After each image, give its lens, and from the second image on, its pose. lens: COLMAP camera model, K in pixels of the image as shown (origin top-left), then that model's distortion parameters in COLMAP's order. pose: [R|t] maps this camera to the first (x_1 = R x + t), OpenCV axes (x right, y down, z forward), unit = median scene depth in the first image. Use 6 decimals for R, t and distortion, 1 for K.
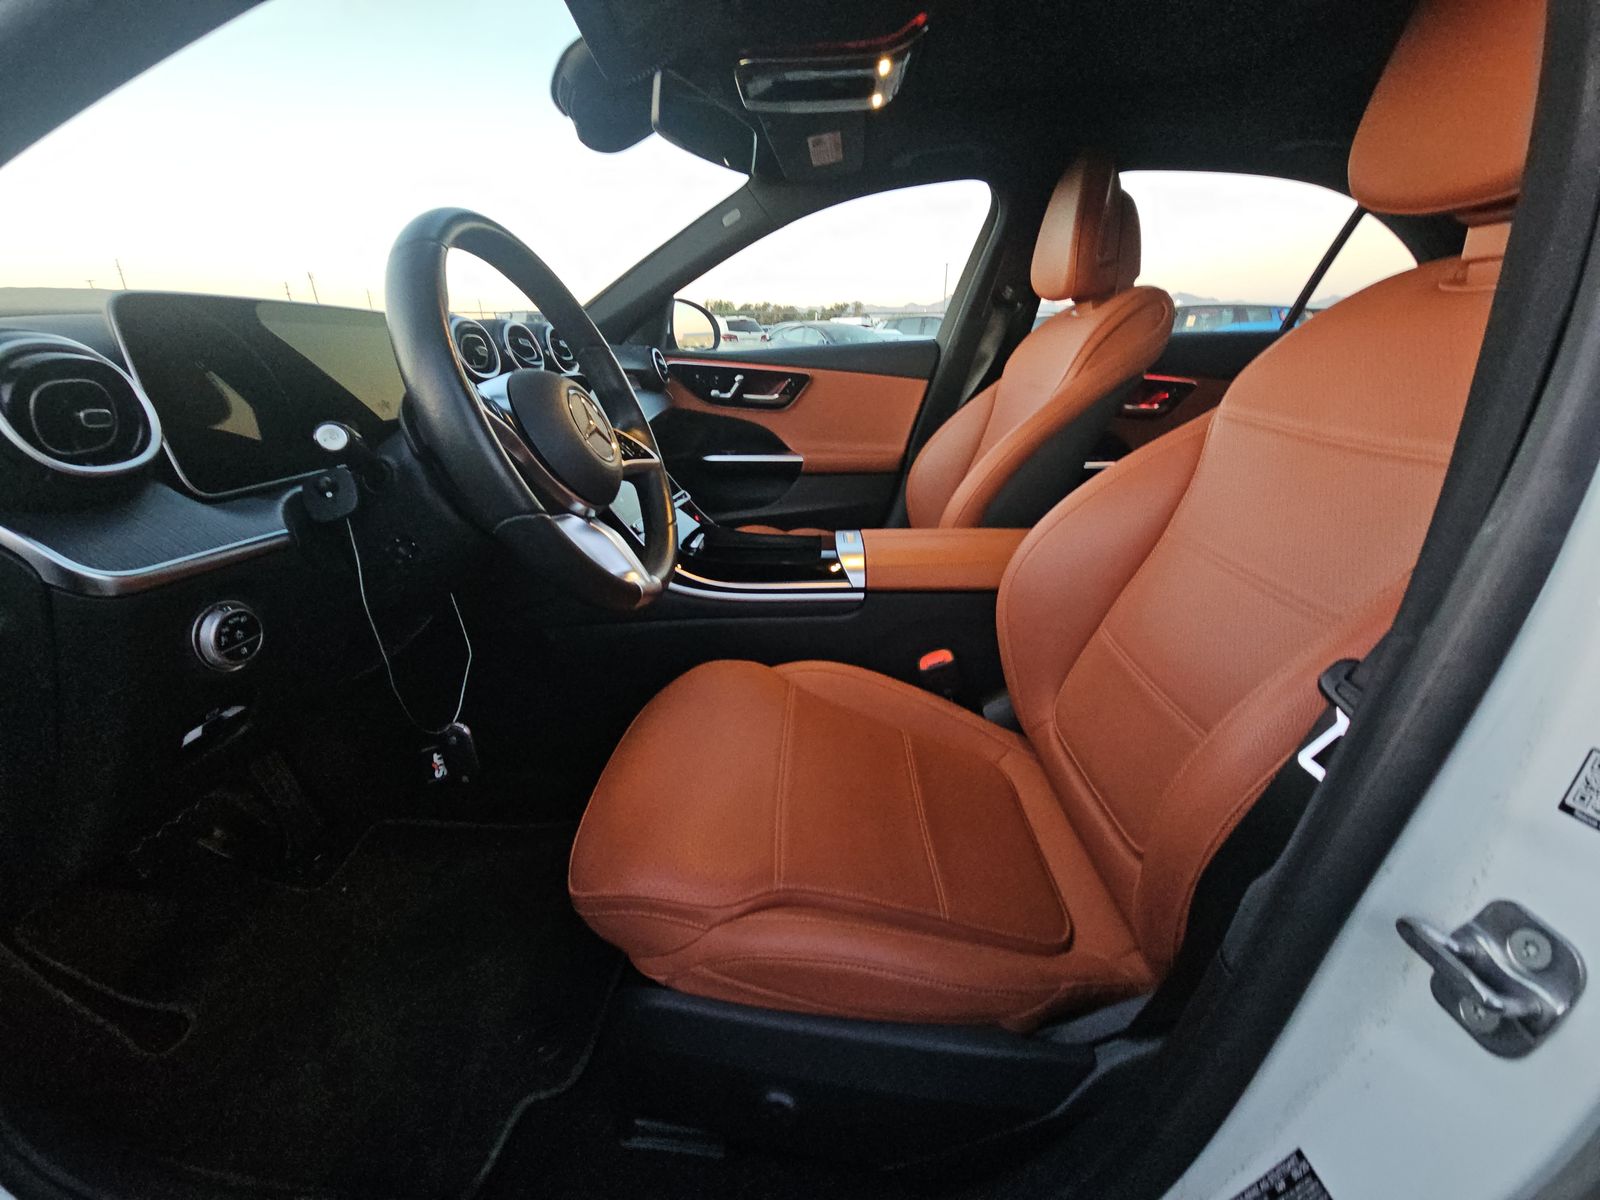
lens RADIAL K [[645.4, 0, 791.4], [0, 645.4, 591.7], [0, 0, 1]] dist [-0.000181, 0.000711]
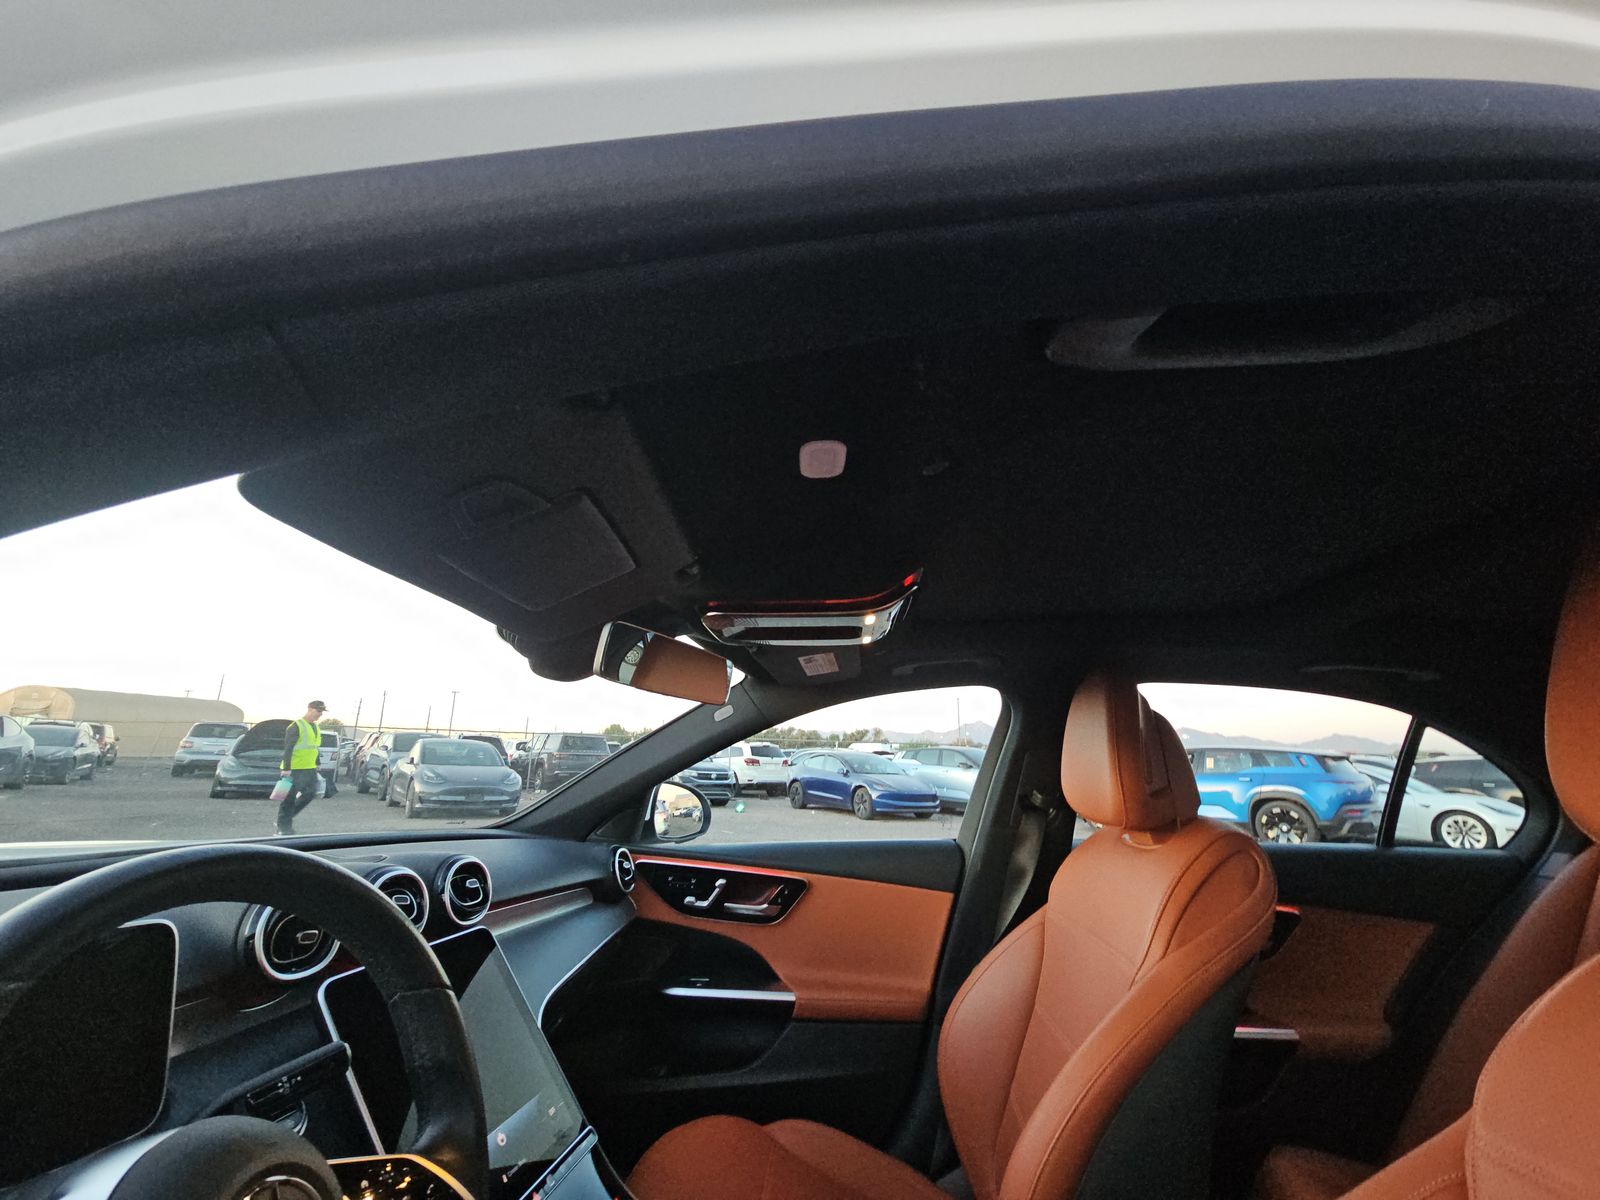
lens RADIAL K [[645.4, 0, 788.3], [0, 645.4, 602.6], [0, 0, 1]] dist [-0.000181, 0.000711]
pose [[0.998751, 0.019955, -0.045806, 0.035259], [-0.042575, 0.819704, -0.571203, -0.156206], [0.026149, 0.572440, 0.819529, 0.124773]]
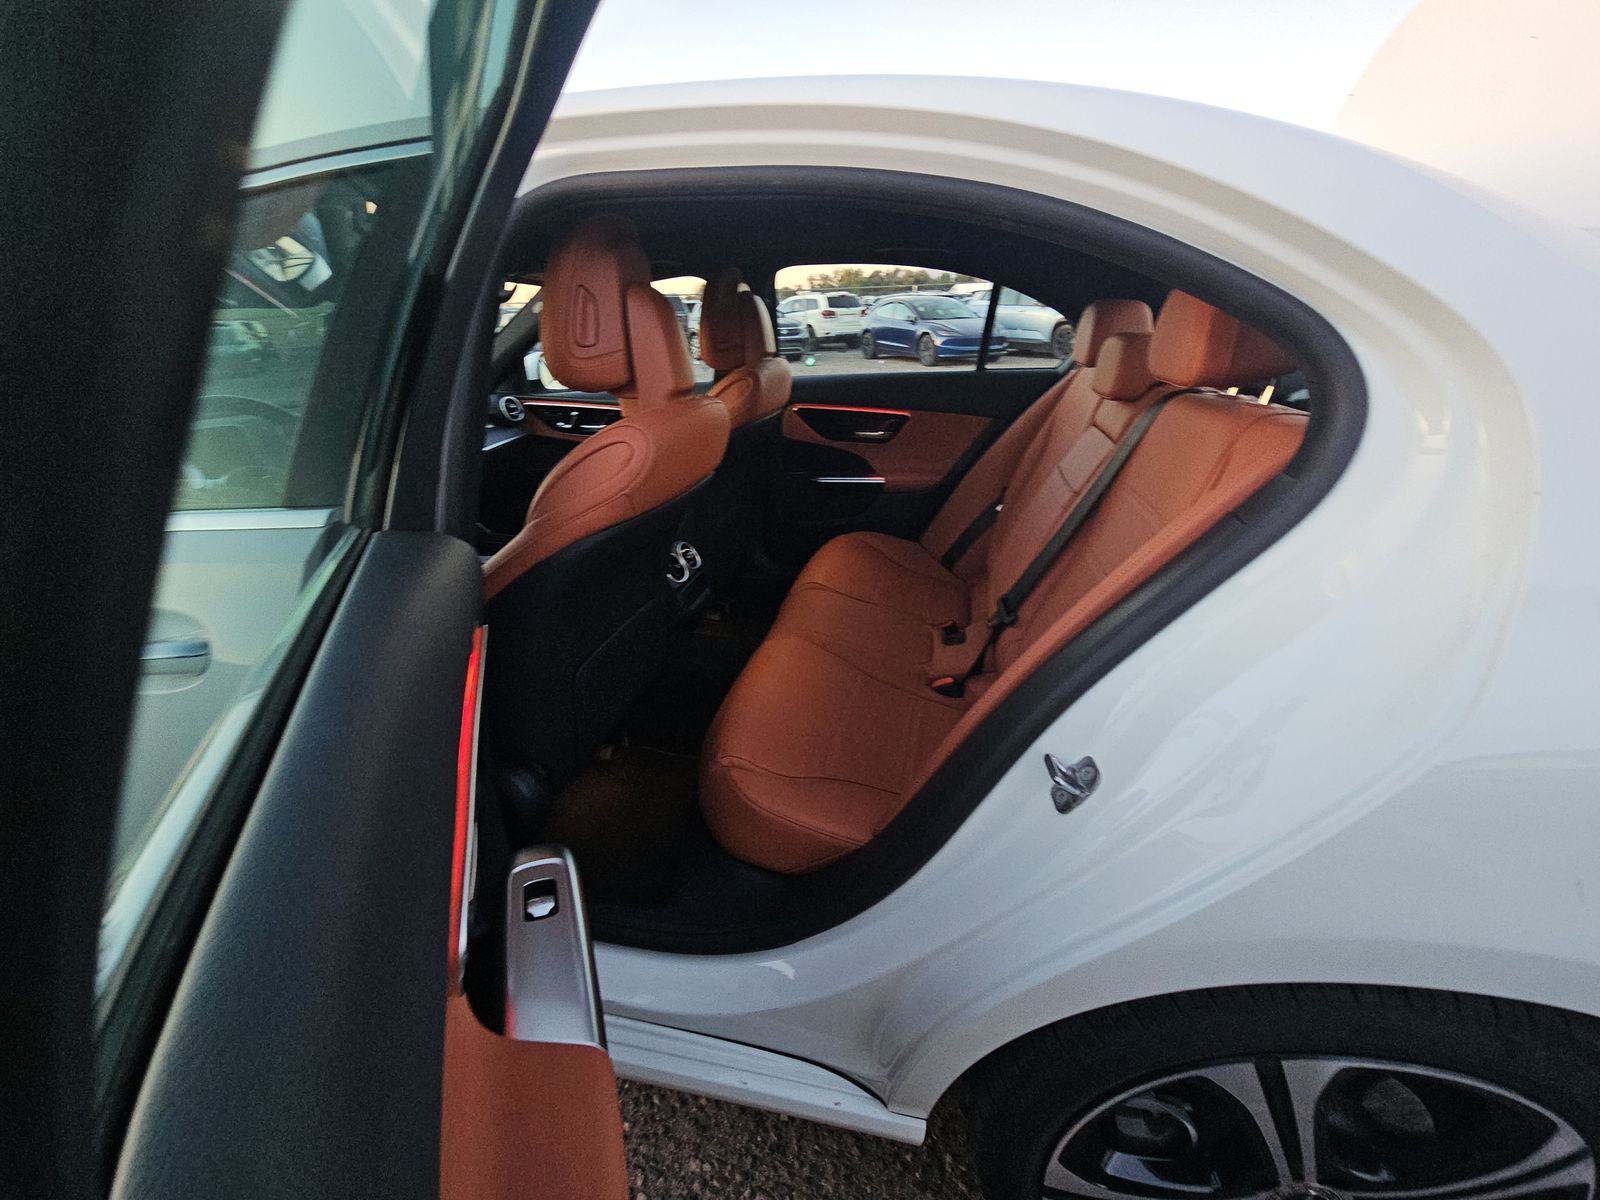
lens RADIAL K [[645.4, 0, 799.5], [0, 645.4, 593.5], [0, 0, 1]] dist [-0.000181, 0.000711]
pose [[0.980896, 0.045231, -0.189201, 0.672490], [-0.035928, 0.997984, 0.052315, -0.033103], [0.191186, -0.044518, 0.980544, -0.291649]]
